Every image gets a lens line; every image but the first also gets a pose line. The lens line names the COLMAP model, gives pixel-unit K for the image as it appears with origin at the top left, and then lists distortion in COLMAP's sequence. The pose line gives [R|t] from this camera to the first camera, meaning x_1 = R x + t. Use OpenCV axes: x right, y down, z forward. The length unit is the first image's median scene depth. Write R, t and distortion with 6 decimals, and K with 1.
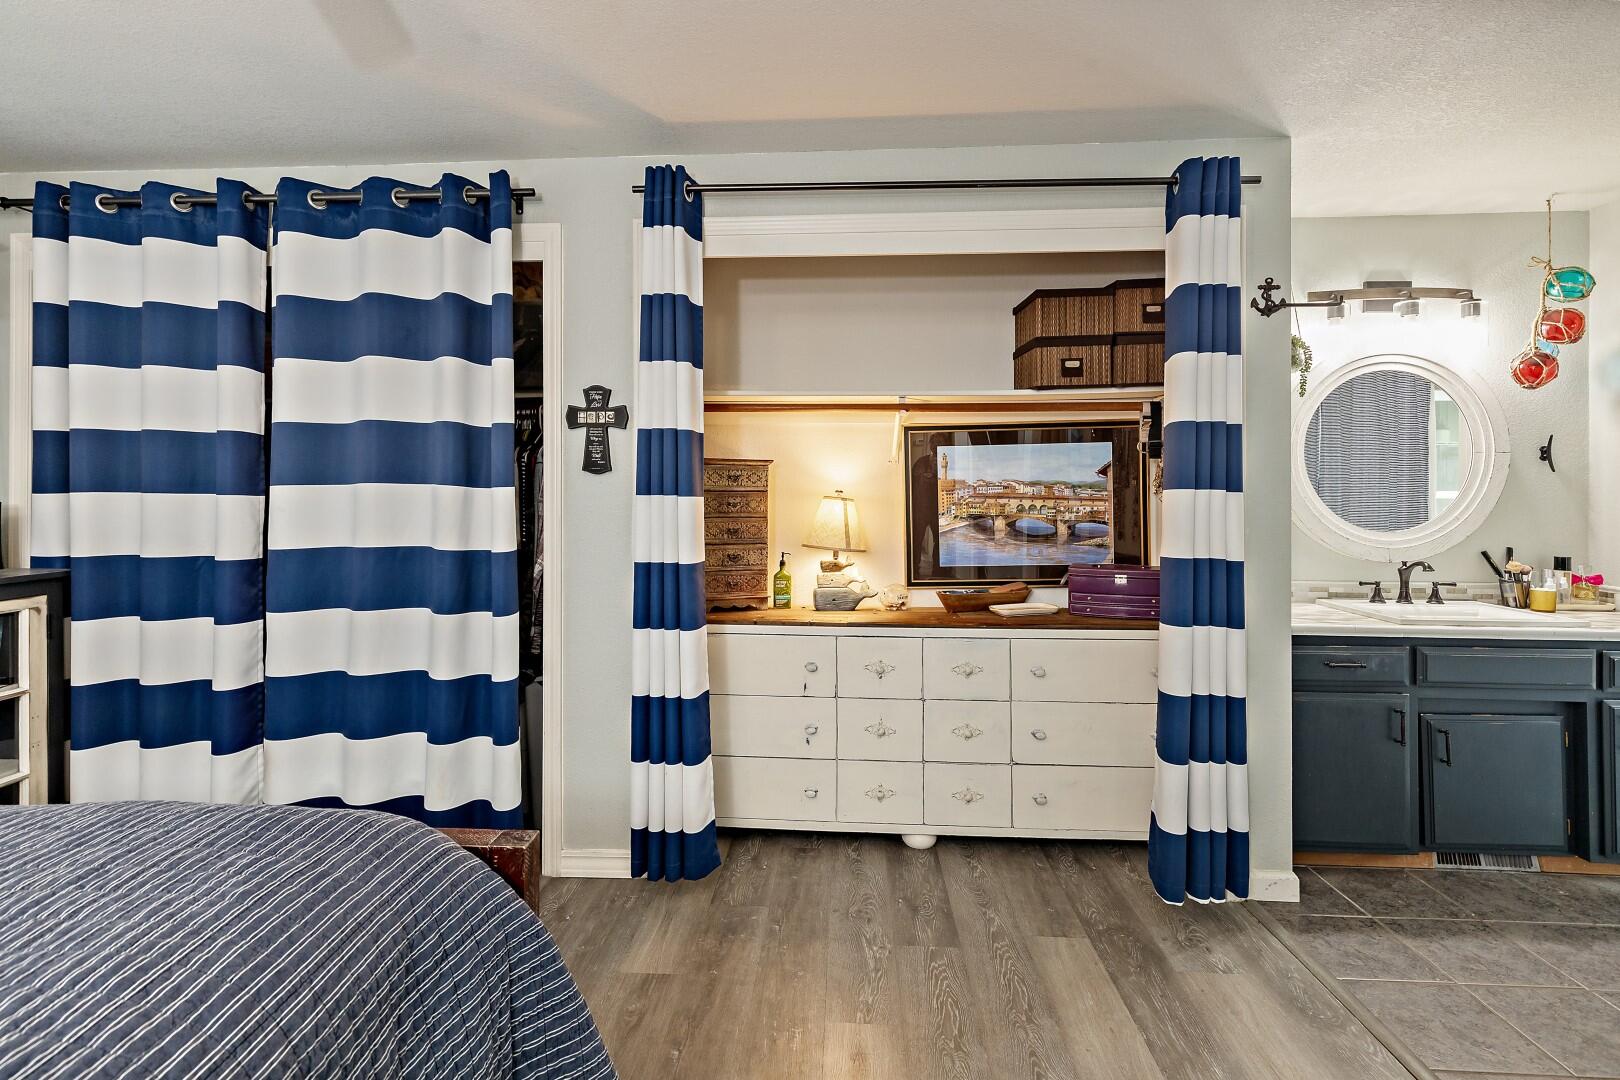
lens RADIAL K [[750.7, 0, 774.5], [0, 750.7, 481.4], [0, 0, 1]] dist [-0.003784, -0.000616]
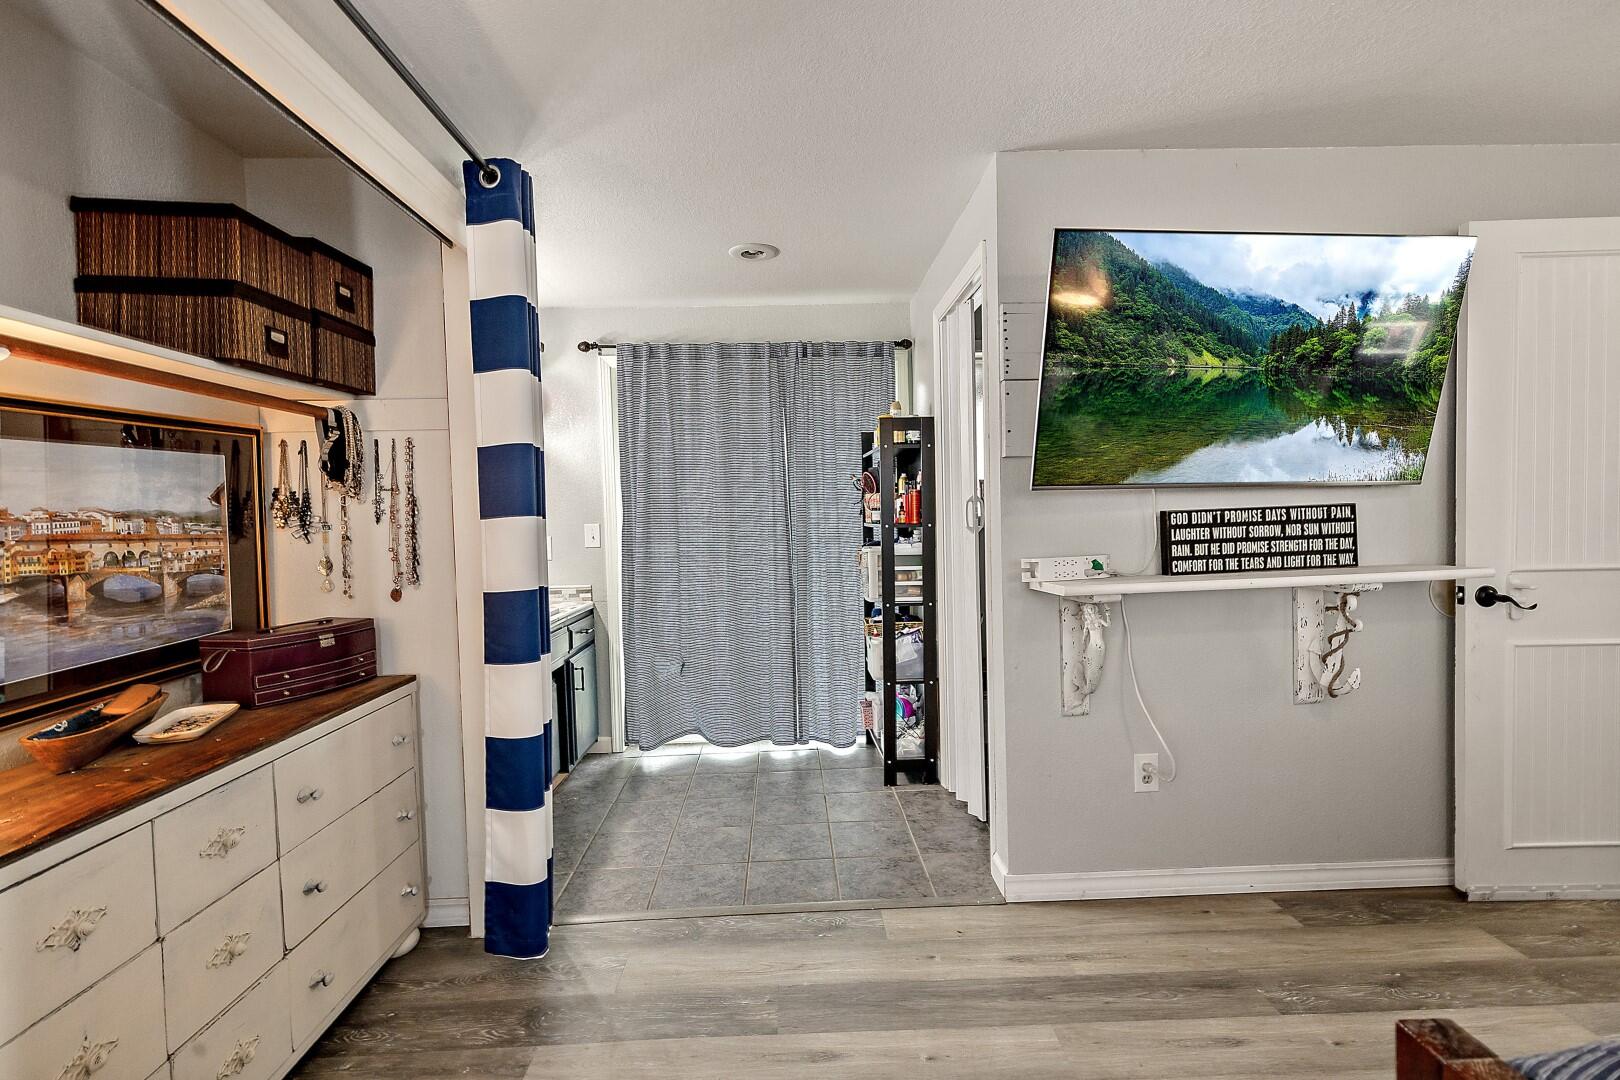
lens RADIAL K [[750.7, 0, 805.1], [0, 750.7, 530.2], [0, 0, 1]] dist [-0.003784, -0.000616]
pose [[-0.125001, -0.023064, 0.991889, -0.306248], [0.013313, 0.999601, 0.024921, 0.007098], [-0.992067, 0.016320, -0.124644, 0.550195]]
